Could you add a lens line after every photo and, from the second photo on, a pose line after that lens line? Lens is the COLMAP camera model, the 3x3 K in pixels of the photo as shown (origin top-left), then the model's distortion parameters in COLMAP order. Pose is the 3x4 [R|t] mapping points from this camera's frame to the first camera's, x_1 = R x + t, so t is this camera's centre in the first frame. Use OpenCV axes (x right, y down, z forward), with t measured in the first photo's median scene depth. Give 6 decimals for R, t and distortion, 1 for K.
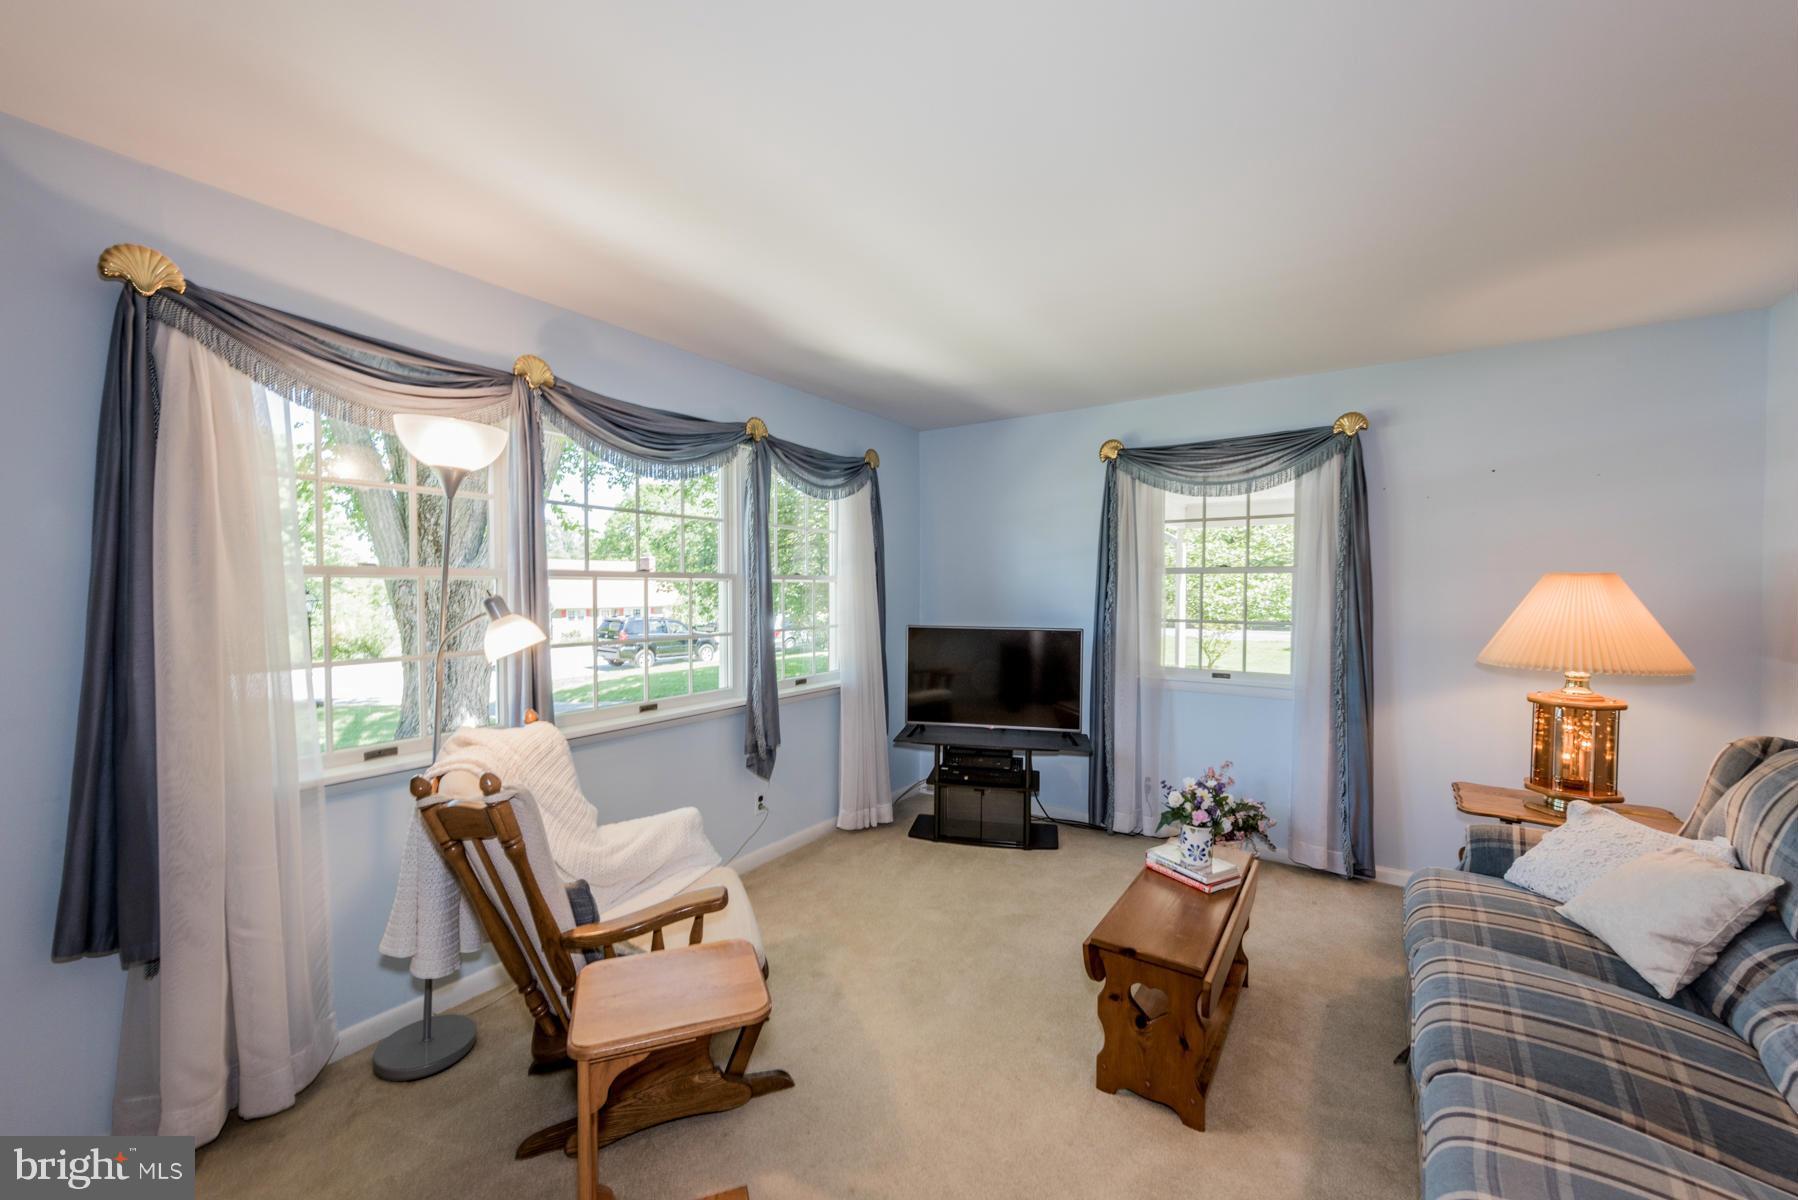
lens RADIAL K [[703.5, 0, 892.1], [0, 703.5, 603.8], [0, 0, 1]] dist [0.021131, -0.005428]
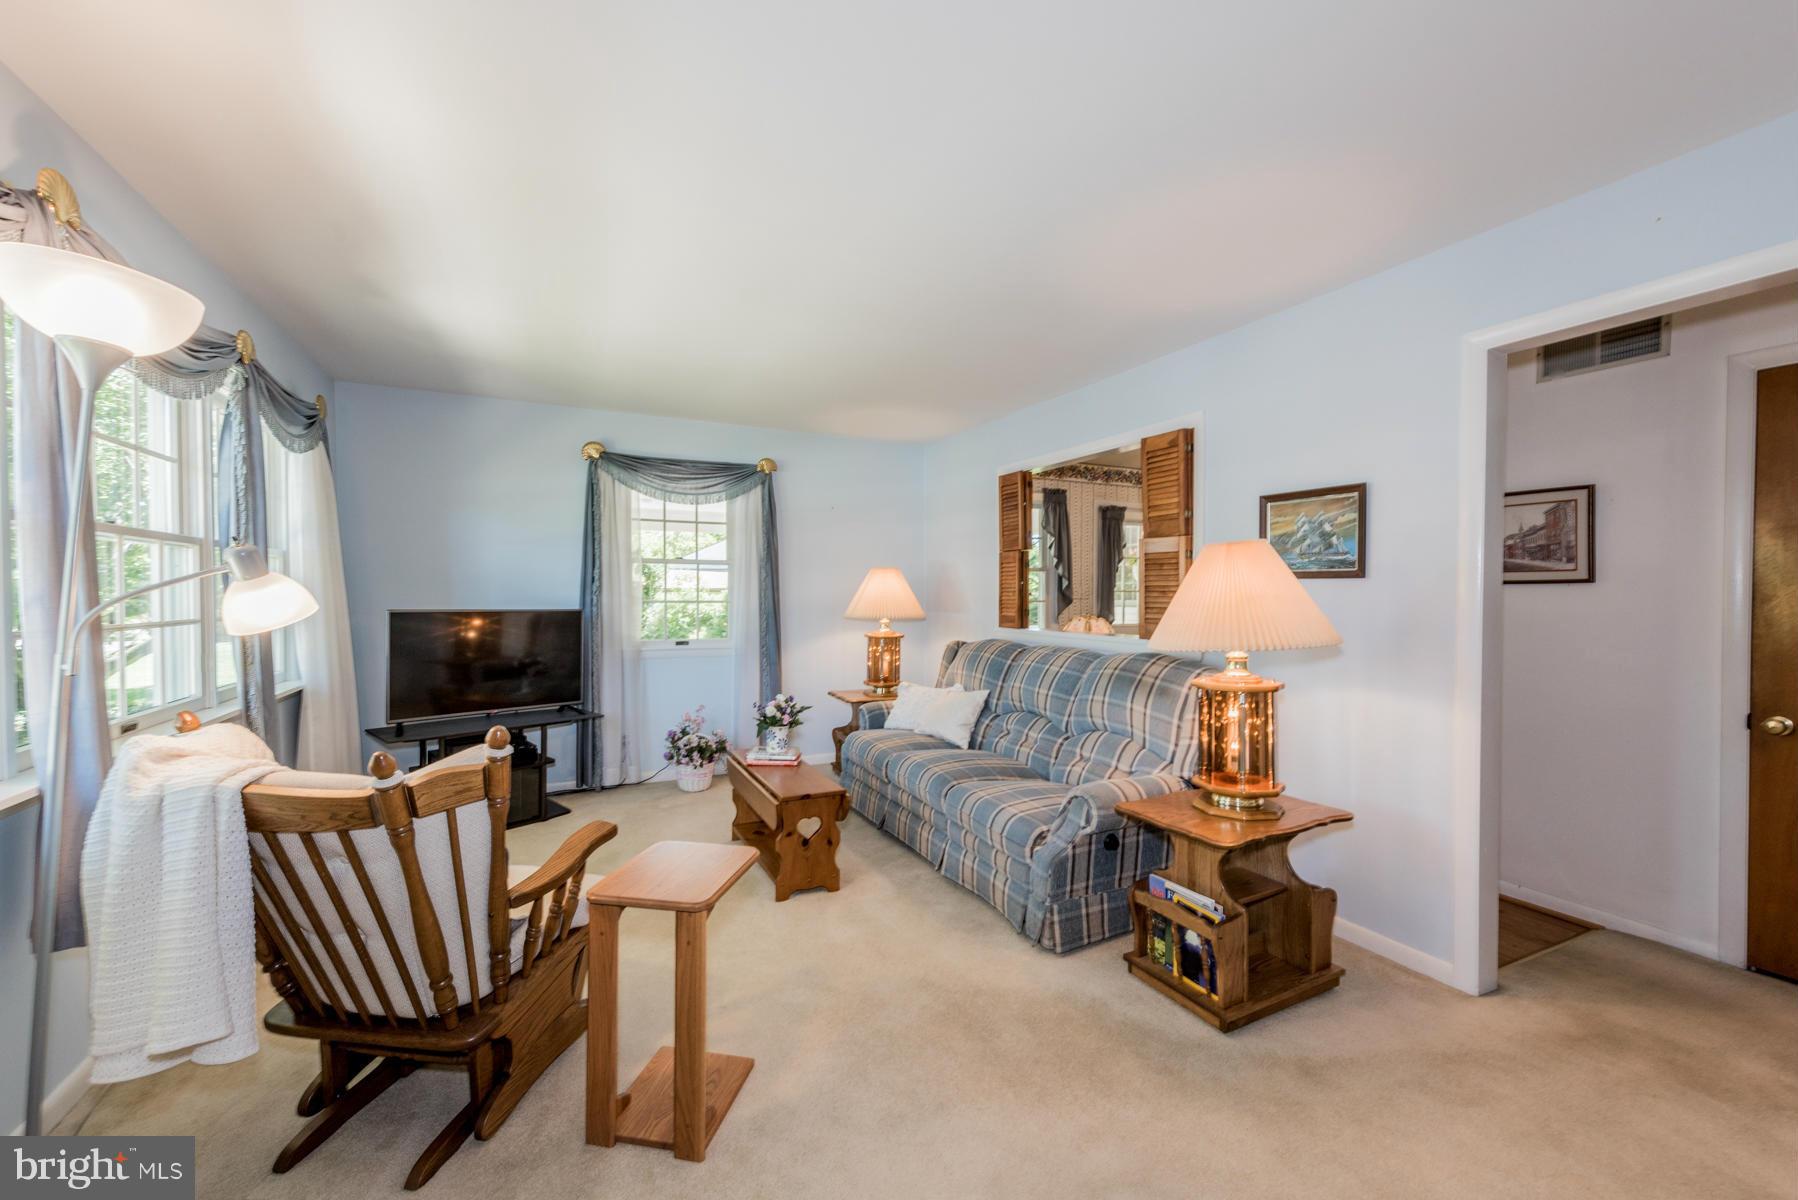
lens RADIAL K [[703.5, 0, 892.1], [0, 703.5, 603.8], [0, 0, 1]] dist [0.021131, -0.005428]
pose [[0.509499, -0.012336, 0.860383, -0.490053], [0.014431, 0.999879, 0.005791, 0.031345], [-0.860350, 0.009466, 0.509615, 0.020958]]
